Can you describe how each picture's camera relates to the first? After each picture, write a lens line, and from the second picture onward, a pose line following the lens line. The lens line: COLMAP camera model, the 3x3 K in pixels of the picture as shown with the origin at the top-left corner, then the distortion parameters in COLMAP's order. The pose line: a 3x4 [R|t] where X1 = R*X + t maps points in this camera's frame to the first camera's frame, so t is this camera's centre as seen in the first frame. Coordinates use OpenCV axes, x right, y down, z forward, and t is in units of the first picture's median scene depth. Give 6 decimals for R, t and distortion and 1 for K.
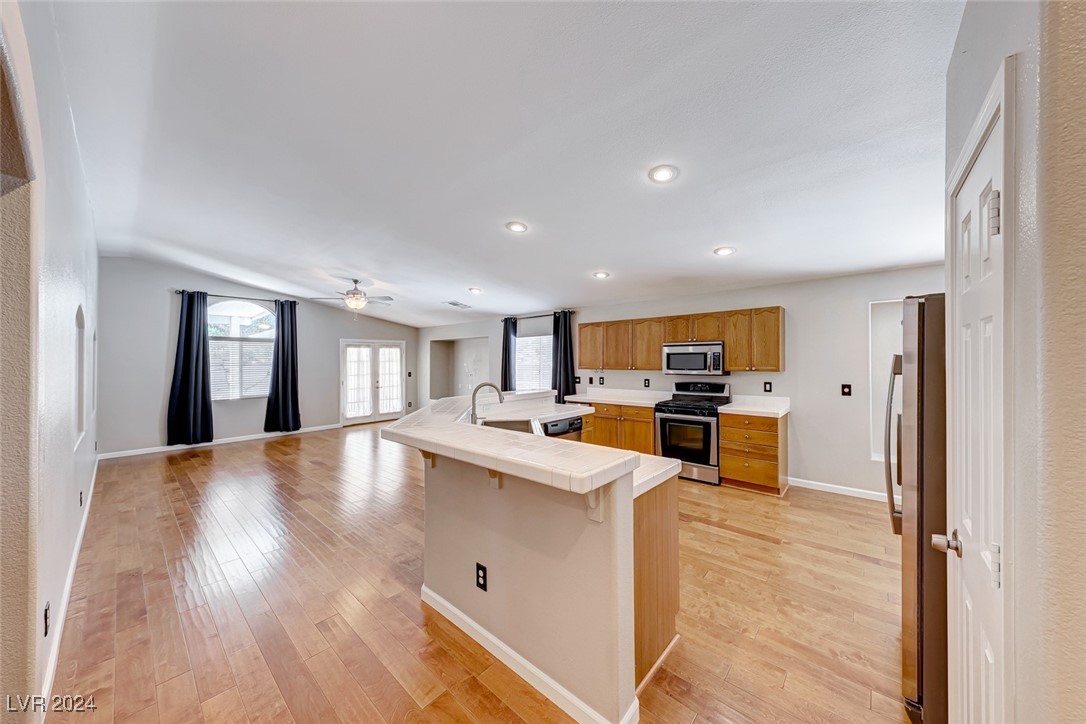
lens RADIAL K [[374.7, 0, 541.9], [0, 374.7, 358.7], [0, 0, 1]] dist [-0.001719, -0.001365]
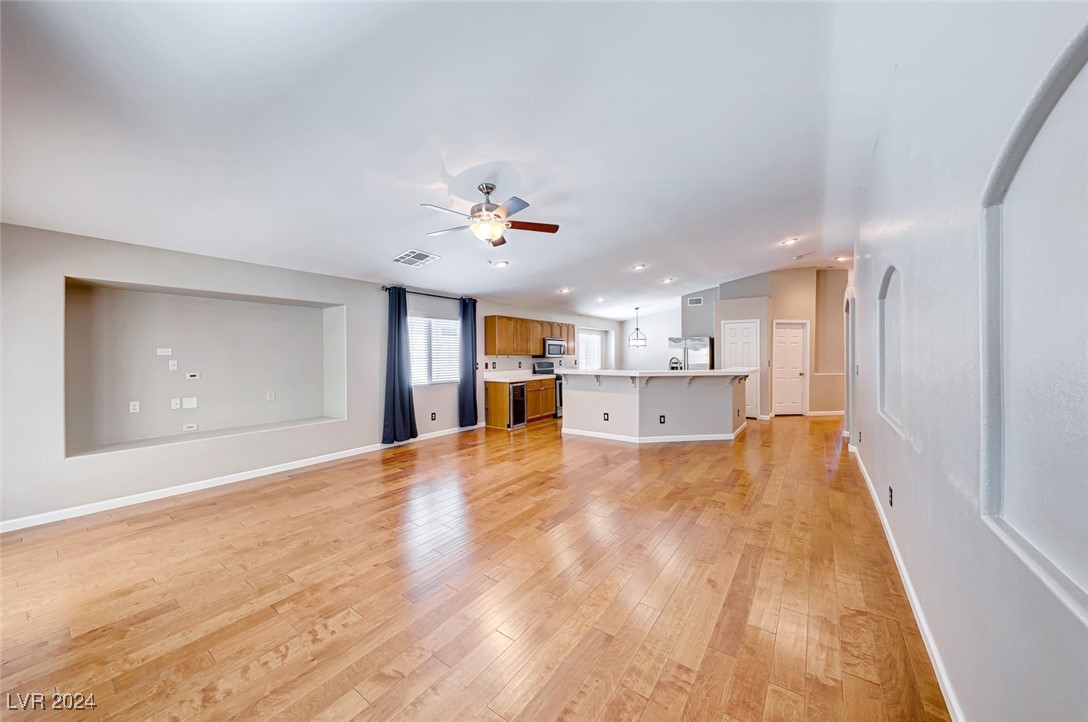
lens RADIAL K [[375.4, 0, 542.7], [0, 375.4, 355.0], [0, 0, 1]] dist [-0.001719, -0.001365]
pose [[-0.095793, 0.002692, 0.995398, -1.128223], [-0.001992, 0.999994, -0.002896, 0.032276], [-0.995399, -0.002260, -0.095787, 1.050268]]
